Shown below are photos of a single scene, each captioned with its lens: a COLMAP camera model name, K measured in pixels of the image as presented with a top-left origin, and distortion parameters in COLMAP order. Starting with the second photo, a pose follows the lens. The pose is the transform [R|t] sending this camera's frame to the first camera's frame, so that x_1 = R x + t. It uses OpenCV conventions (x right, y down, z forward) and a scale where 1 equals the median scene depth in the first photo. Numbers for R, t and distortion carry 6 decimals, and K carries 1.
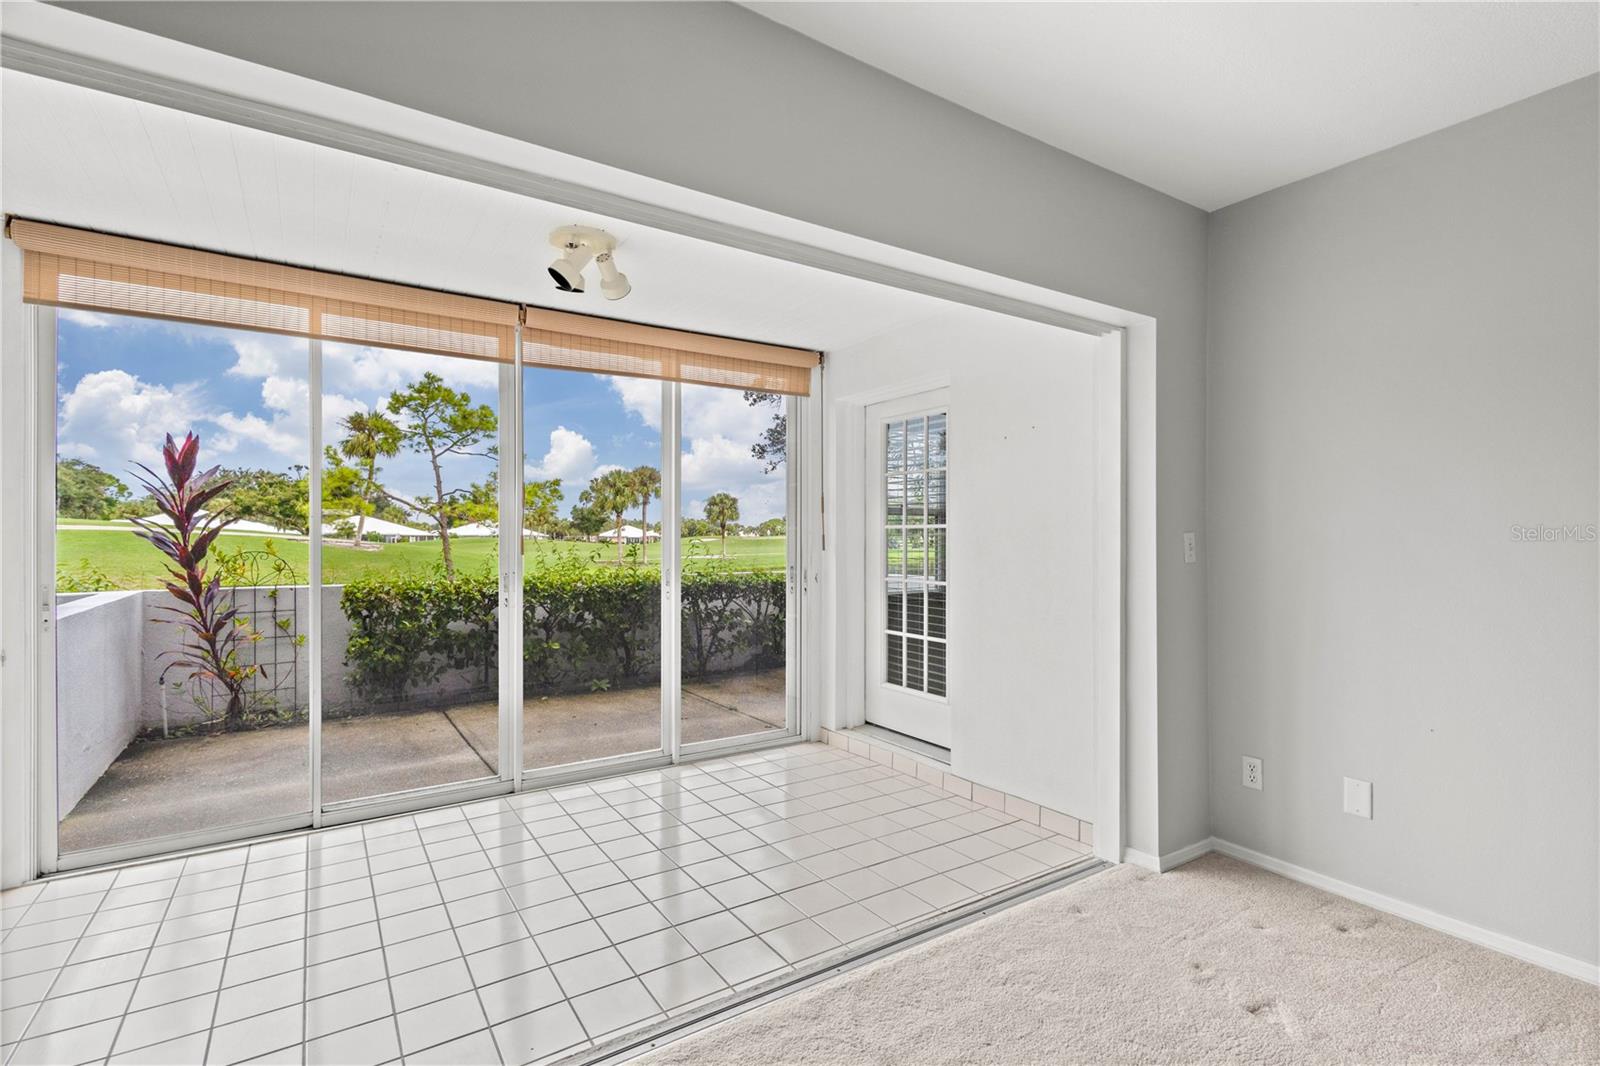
lens RADIAL K [[752.5, 0, 797.4], [0, 752.5, 524.7], [0, 0, 1]] dist [0.009407, -0.001149]
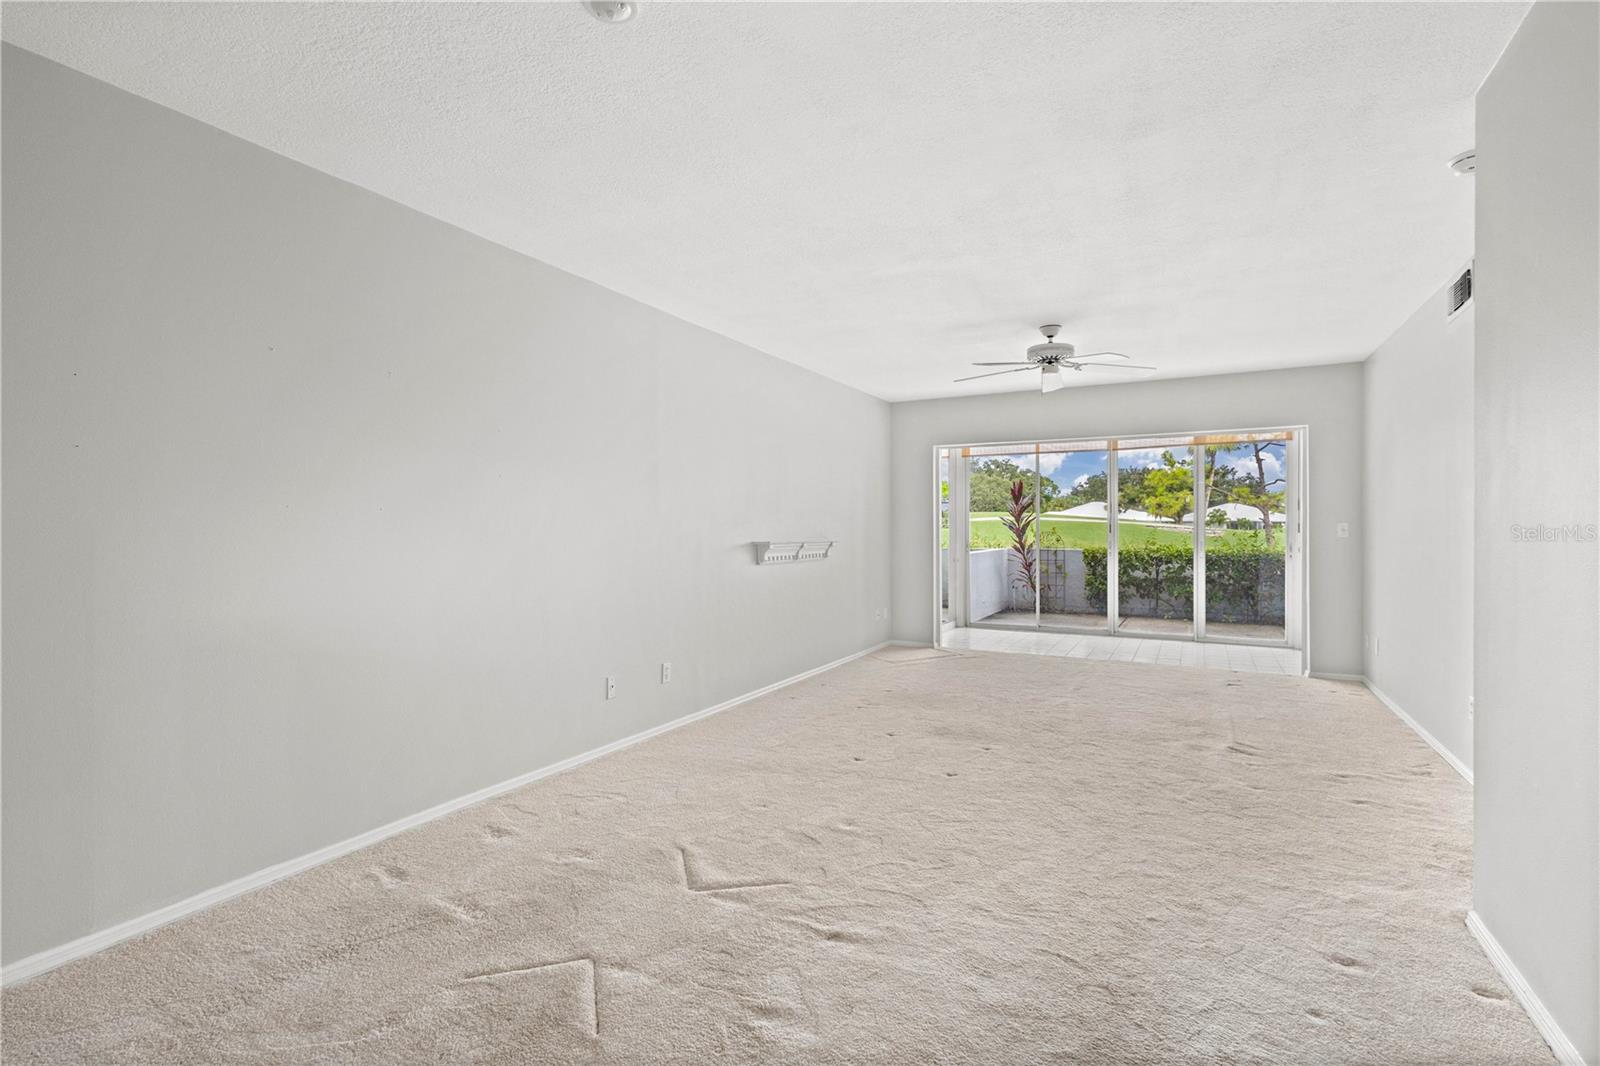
lens RADIAL K [[752.5, 0, 803.0], [0, 752.5, 520.8], [0, 0, 1]] dist [0.009407, -0.001149]
pose [[0.491165, -0.005276, -0.871051, 0.776245], [0.016372, 0.999861, 0.003176, -0.013369], [0.870913, -0.015821, 0.491183, -0.628150]]
